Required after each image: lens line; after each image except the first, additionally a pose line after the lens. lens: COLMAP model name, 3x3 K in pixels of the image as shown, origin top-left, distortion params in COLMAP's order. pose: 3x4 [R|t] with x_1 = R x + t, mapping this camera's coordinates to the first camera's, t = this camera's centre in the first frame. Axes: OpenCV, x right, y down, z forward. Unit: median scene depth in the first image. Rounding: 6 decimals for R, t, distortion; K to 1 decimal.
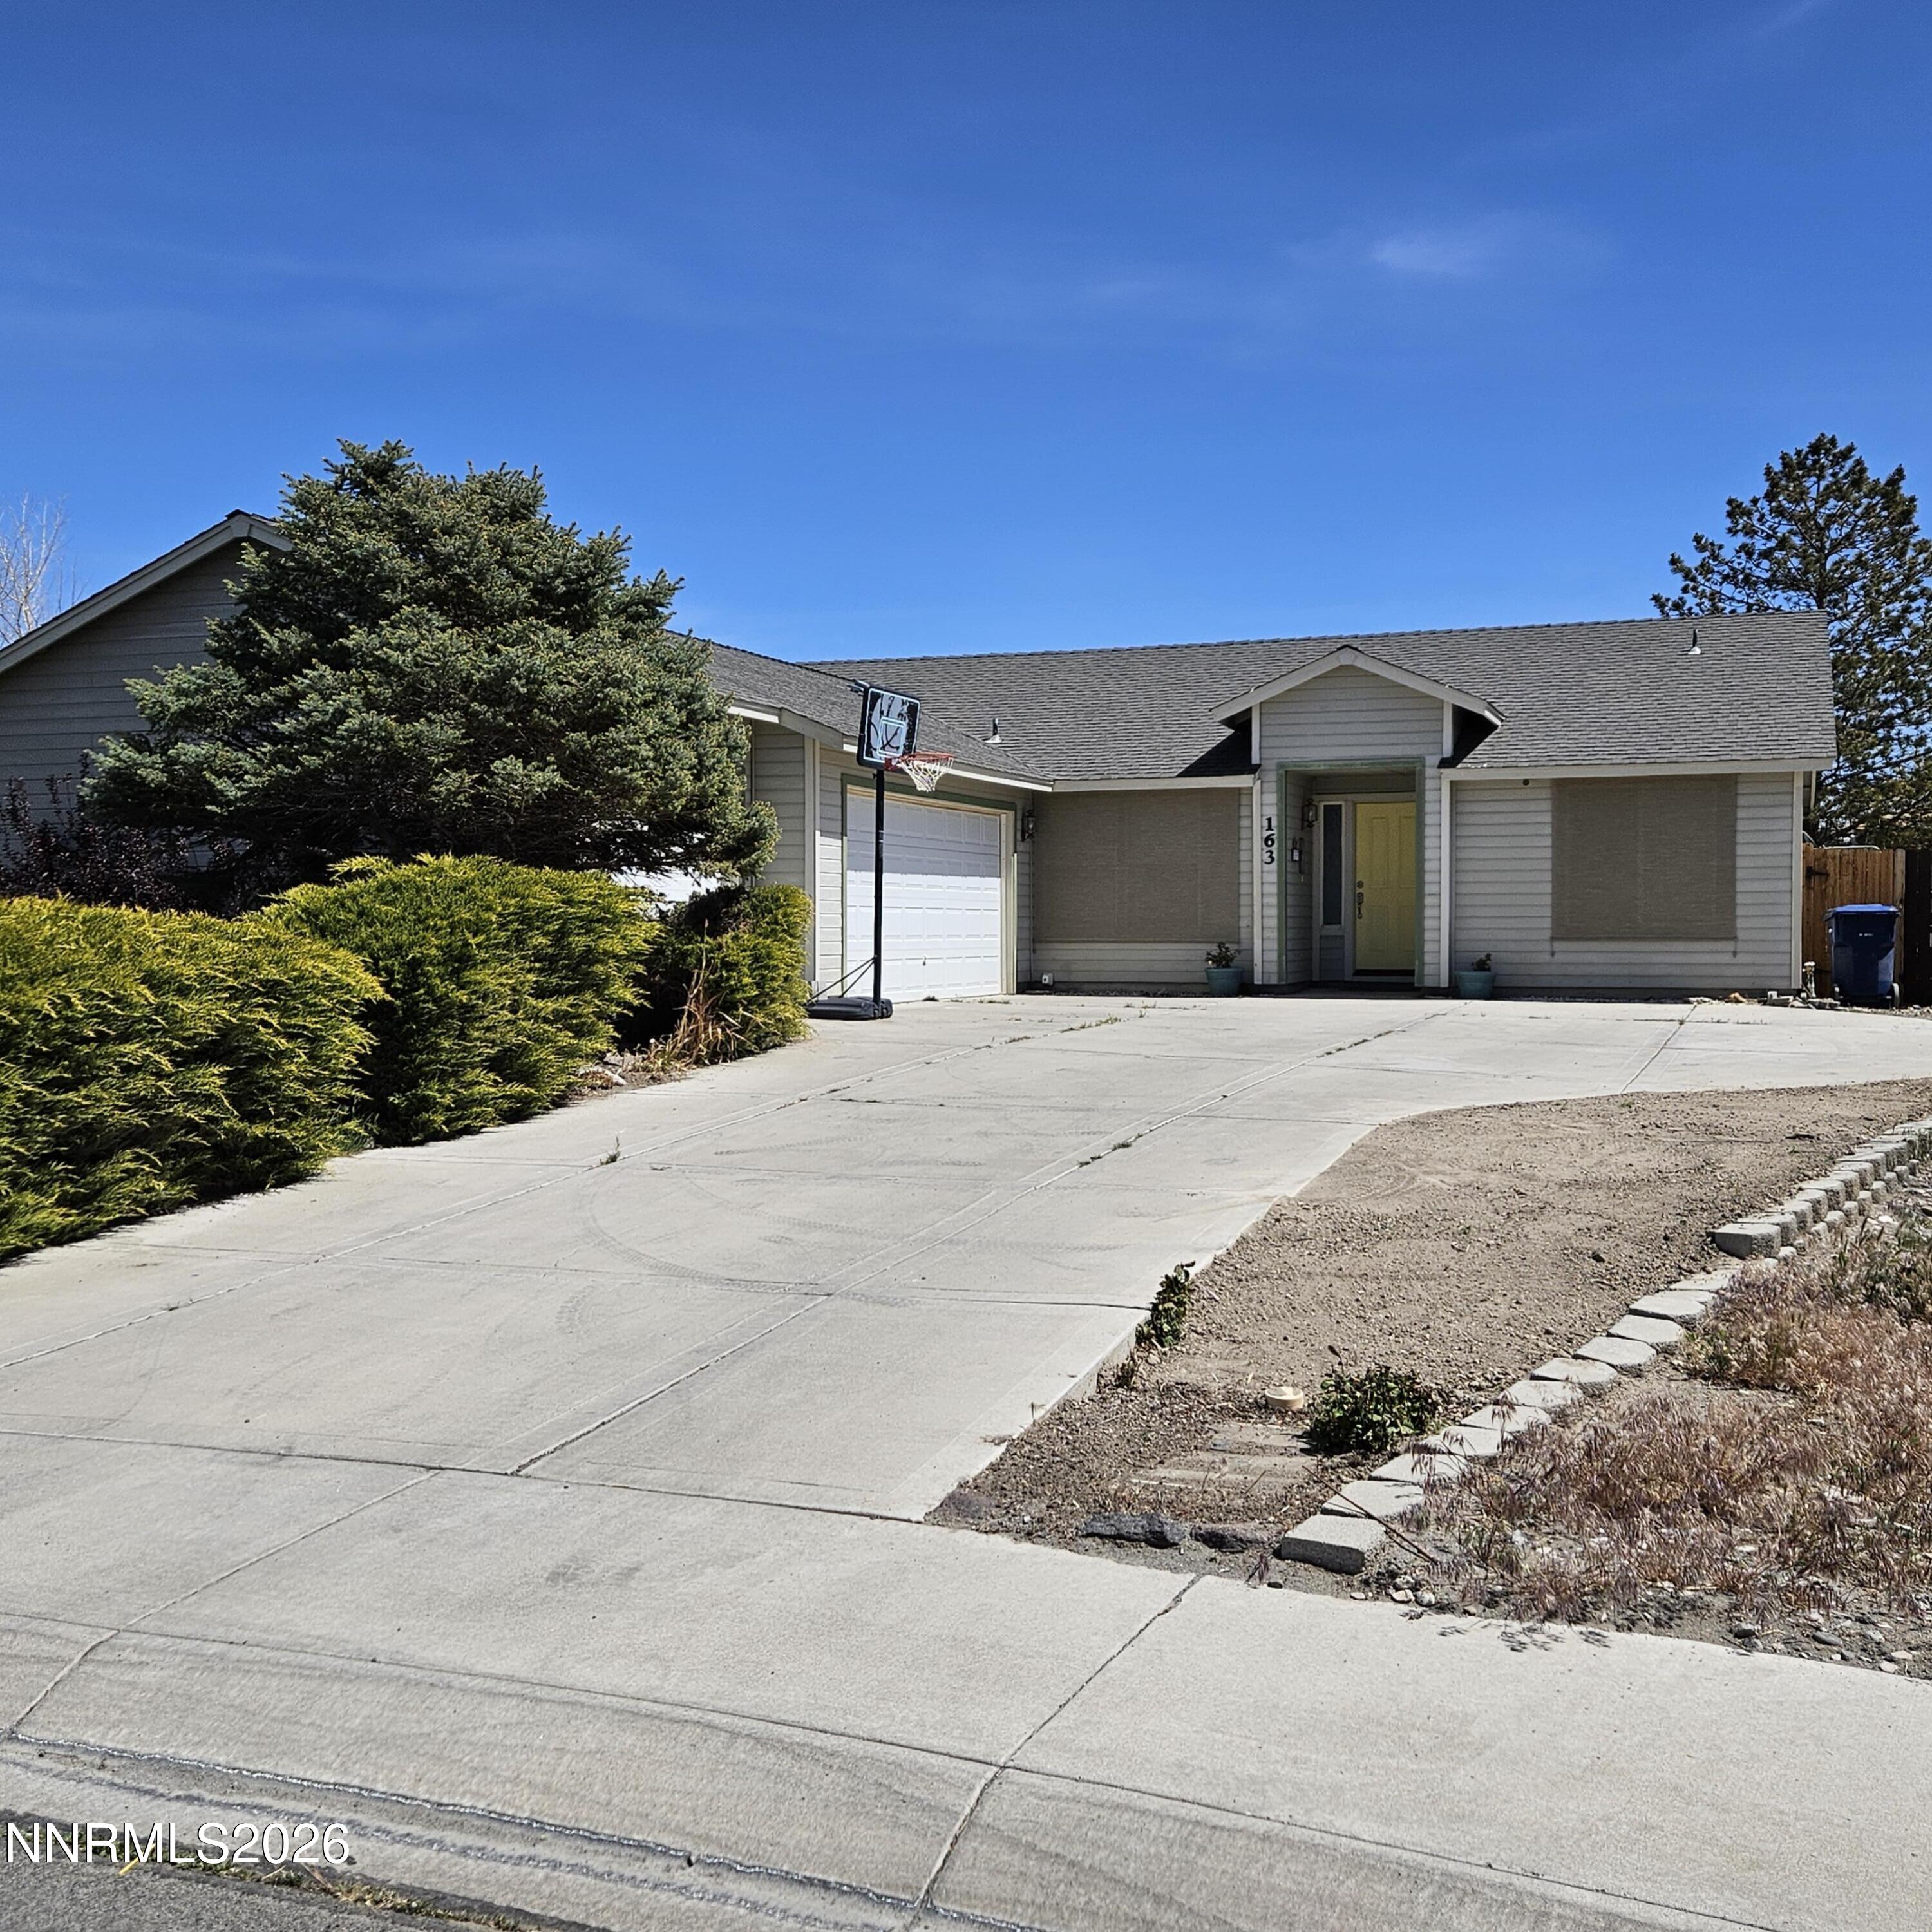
lens RADIAL K [[2185.1, 0, 967.6], [0, 2185.1, 1016.7], [0, 0, 1]] dist [0.071790, 0.000000]
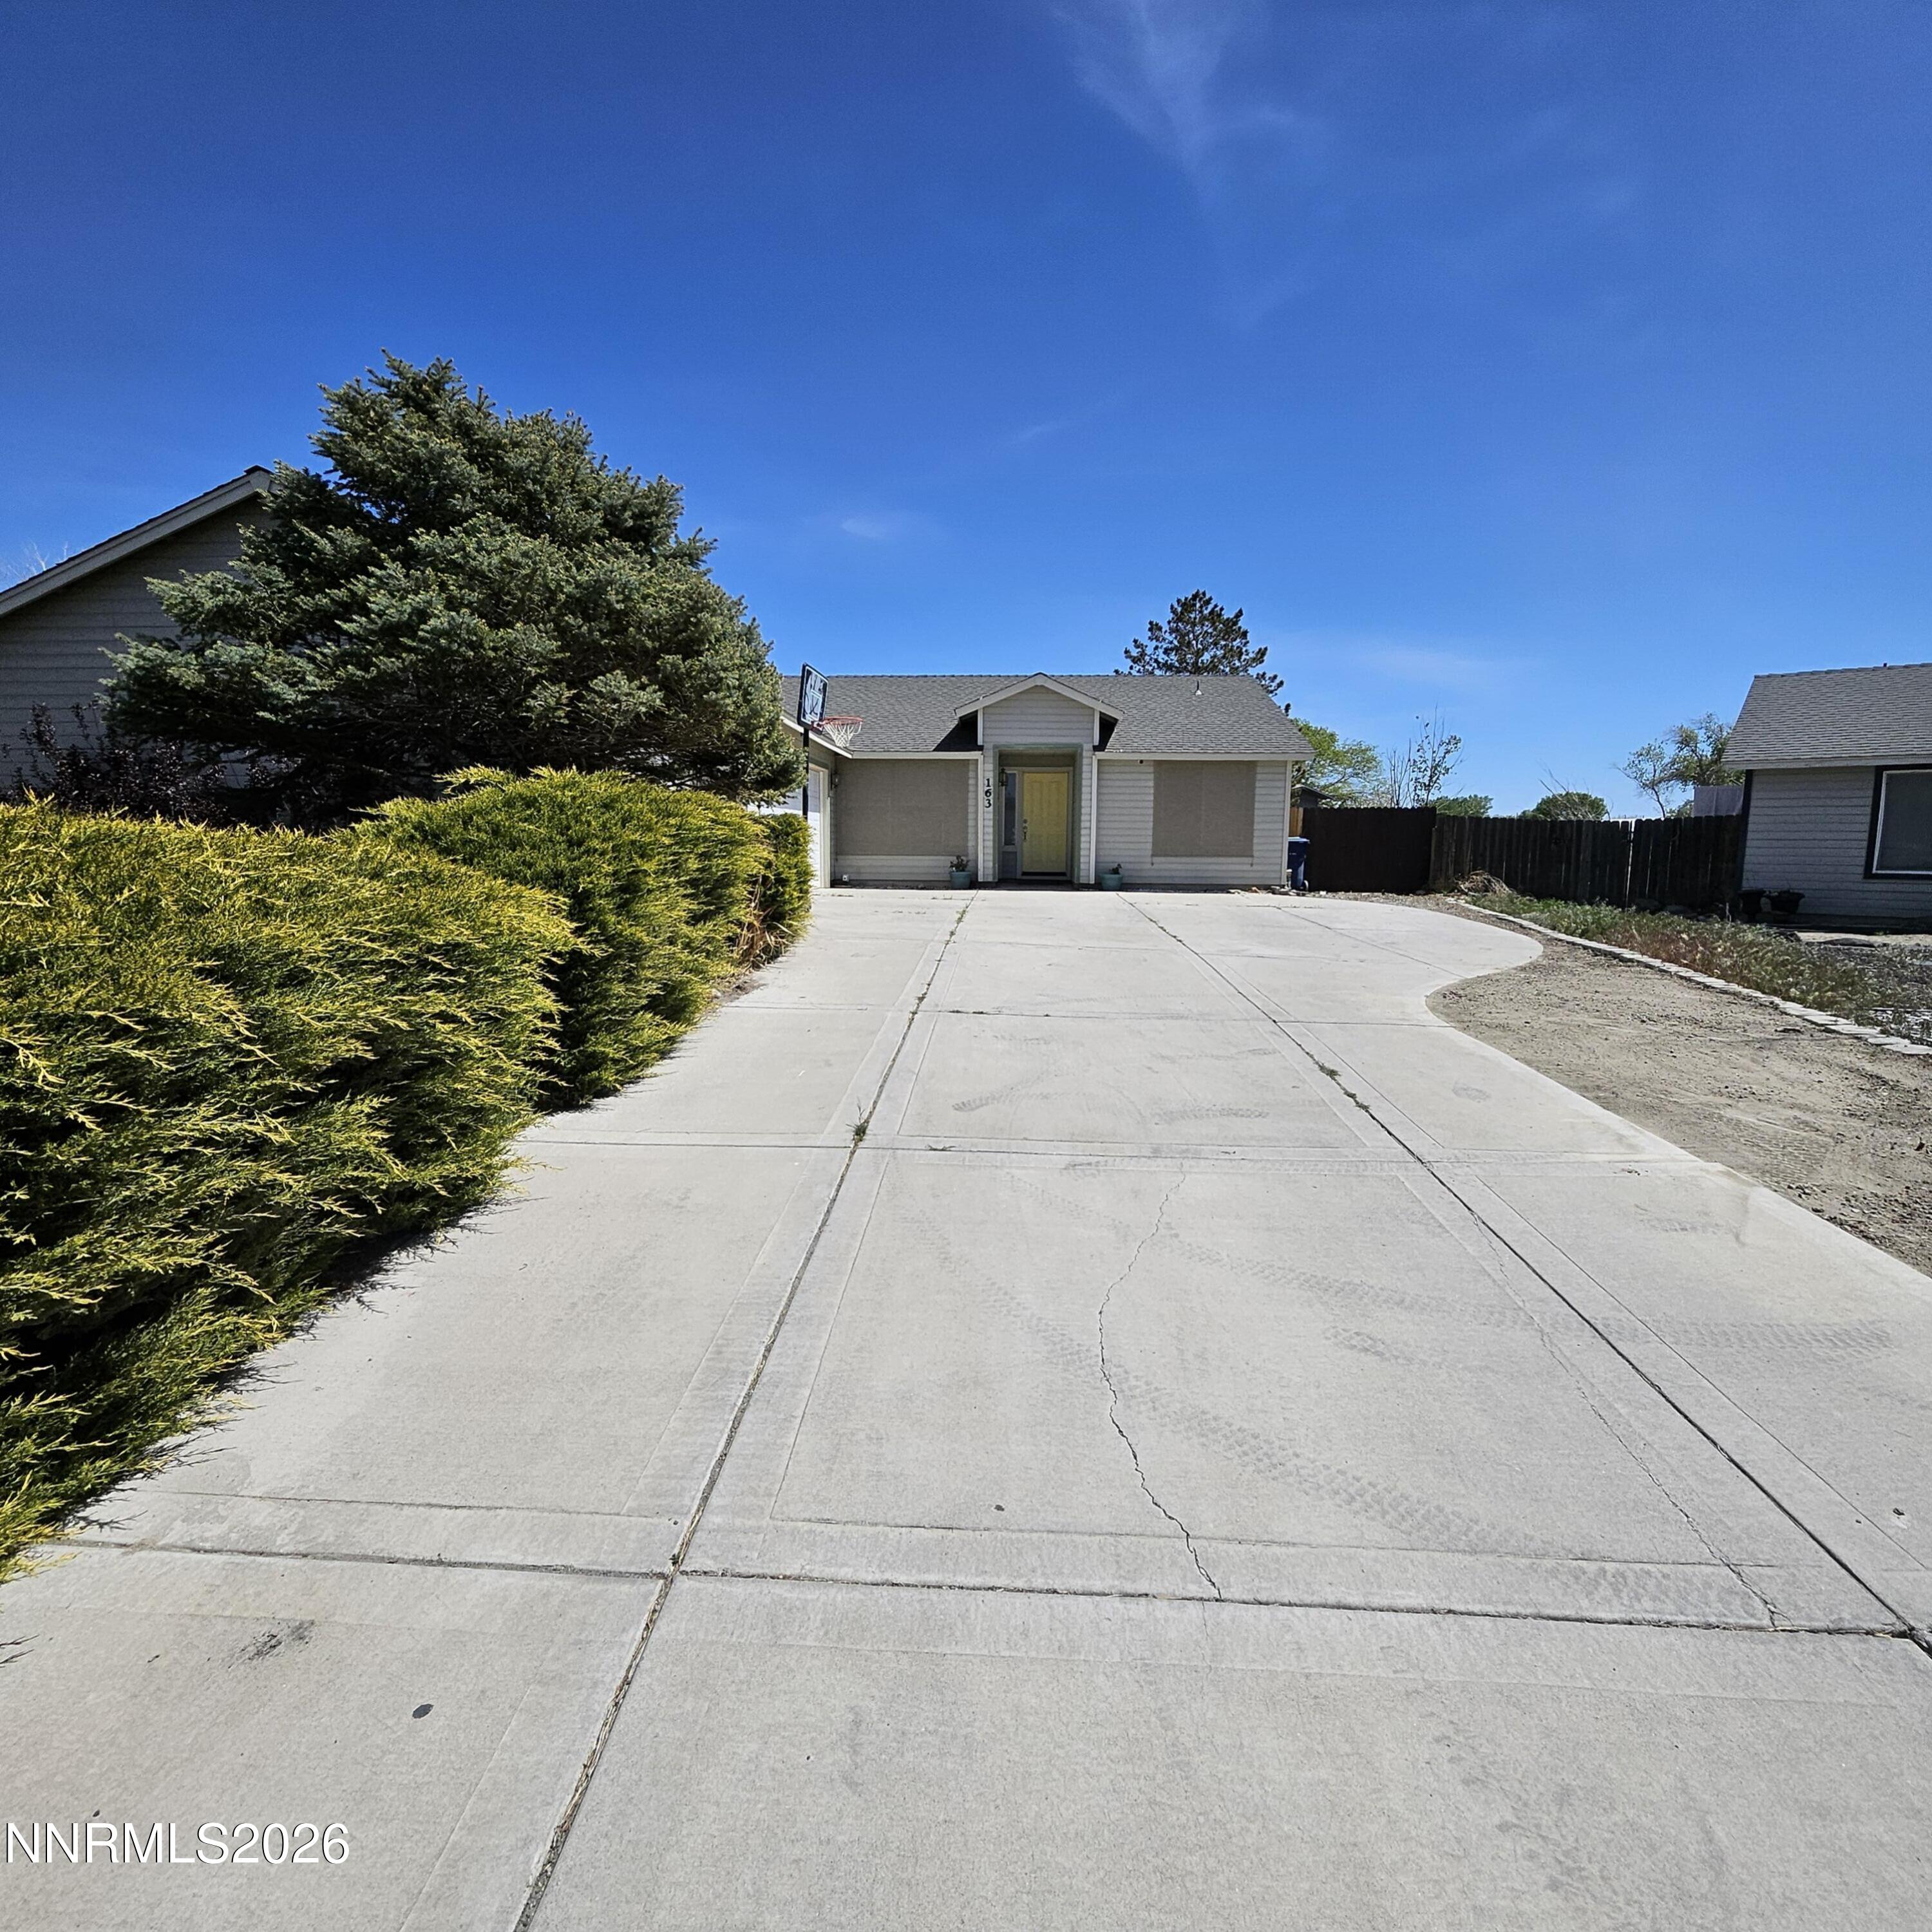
lens RADIAL K [[1007.6, 0, 961.3], [0, 1007.6, 973.2], [0, 0, 1]] dist [0.000359, 0.000062]
pose [[0.954847, -0.027723, 0.295803, -0.113484], [0.001444, 0.996058, 0.088693, -0.014209], [-0.297095, -0.084261, 0.951123, 0.297614]]
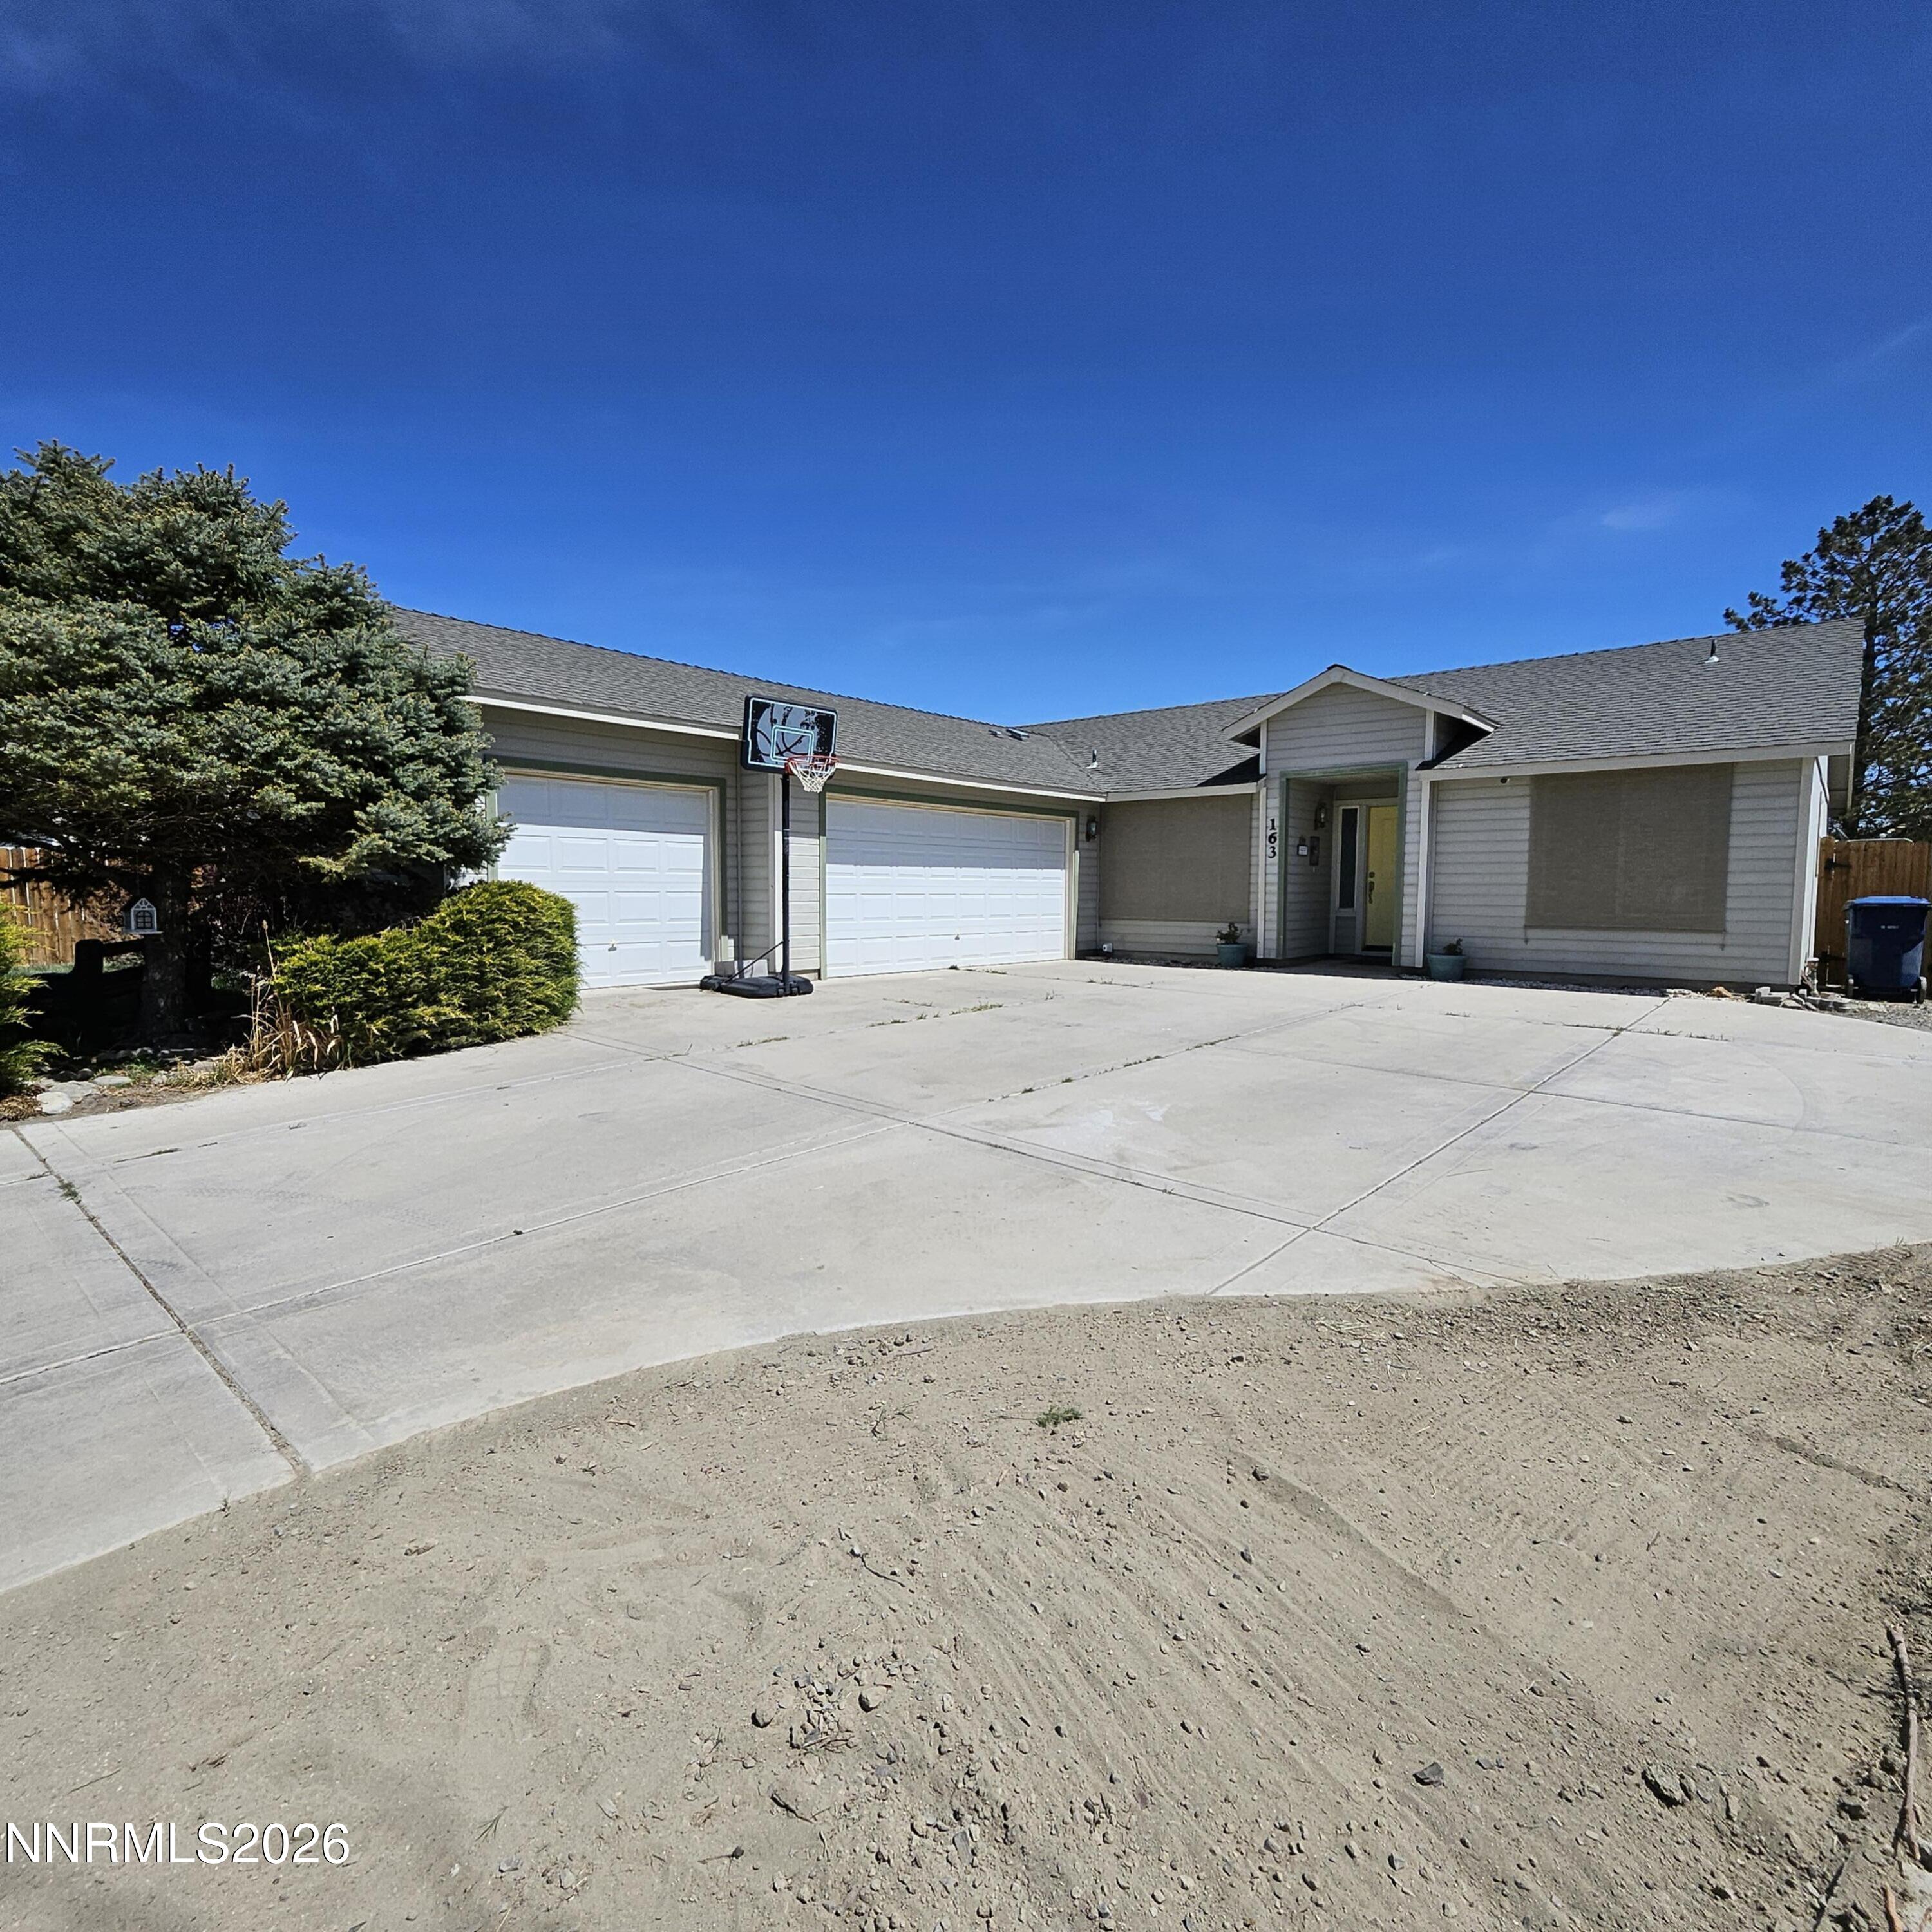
lens RADIAL K [[1007.6, 0, 969.9], [0, 1007.6, 974.9], [0, 0, 1]] dist [0.000359, 0.000062]
pose [[0.932872, 0.035822, -0.358423, 0.194735], [-0.020517, 0.998711, 0.046416, -0.029950], [0.359624, -0.035947, 0.932405, 0.453389]]
